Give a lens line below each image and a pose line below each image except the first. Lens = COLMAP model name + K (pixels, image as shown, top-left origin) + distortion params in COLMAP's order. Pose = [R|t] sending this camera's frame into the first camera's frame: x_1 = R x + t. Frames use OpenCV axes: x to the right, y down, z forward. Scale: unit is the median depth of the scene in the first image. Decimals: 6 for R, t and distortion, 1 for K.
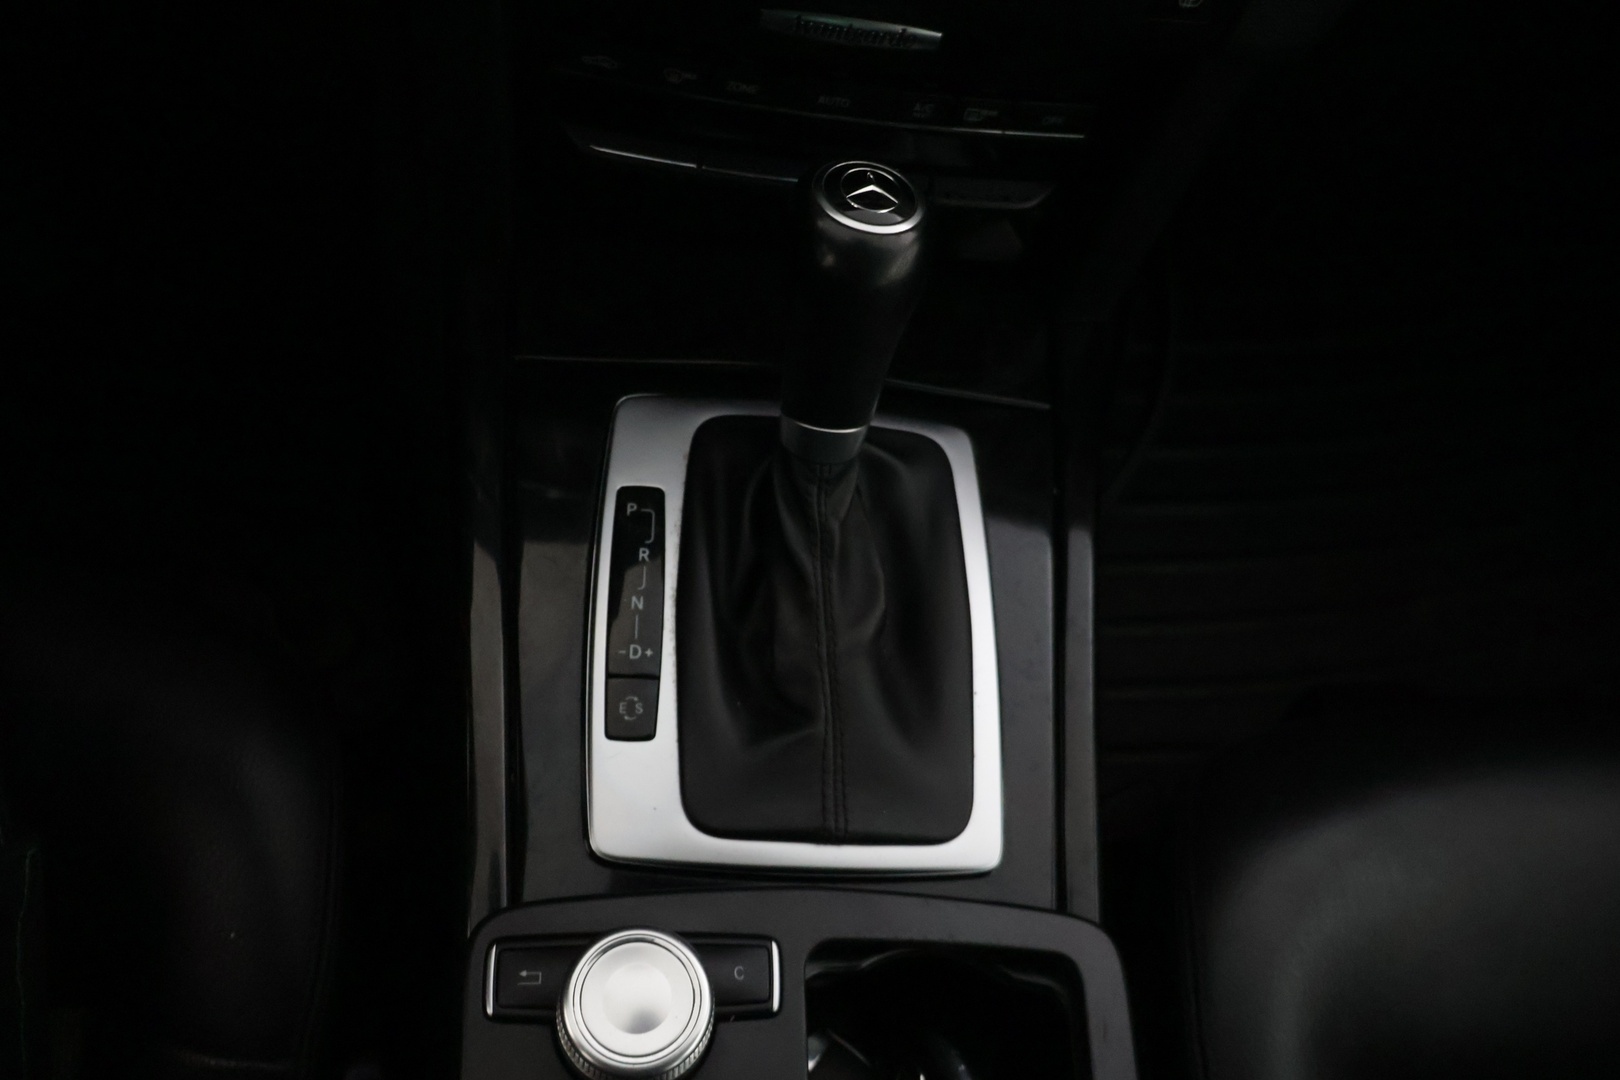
lens RADIAL K [[1066.7, 0, 810.0], [0, 1066.7, 540.0], [0, 0, 1]] dist [-0.033168, -0.000231]
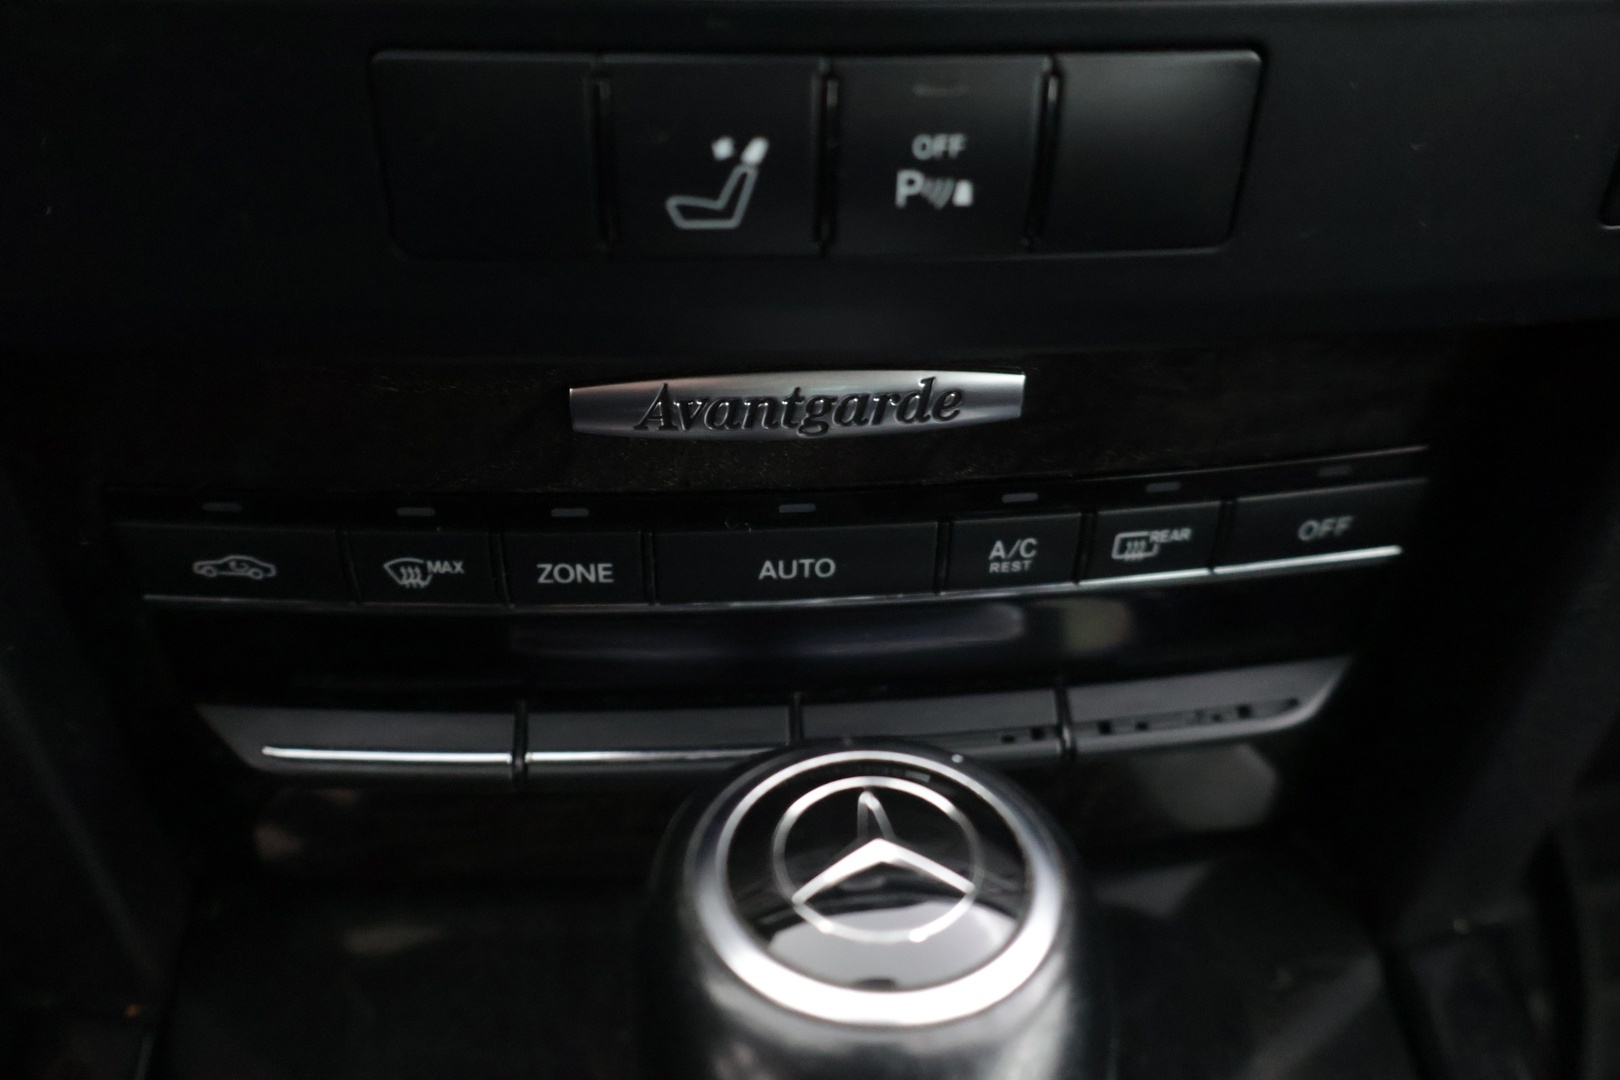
lens RADIAL K [[1503.8, 0, 810.0], [0, 1503.8, 540.0], [0, 0, 1]] dist [-0.001929, -0.000457]
pose [[0.987103, -0.155551, -0.037831, 0.052649], [0.128499, 0.910834, -0.392262, -0.194057], [0.095475, 0.382342, 0.919075, 0.458842]]
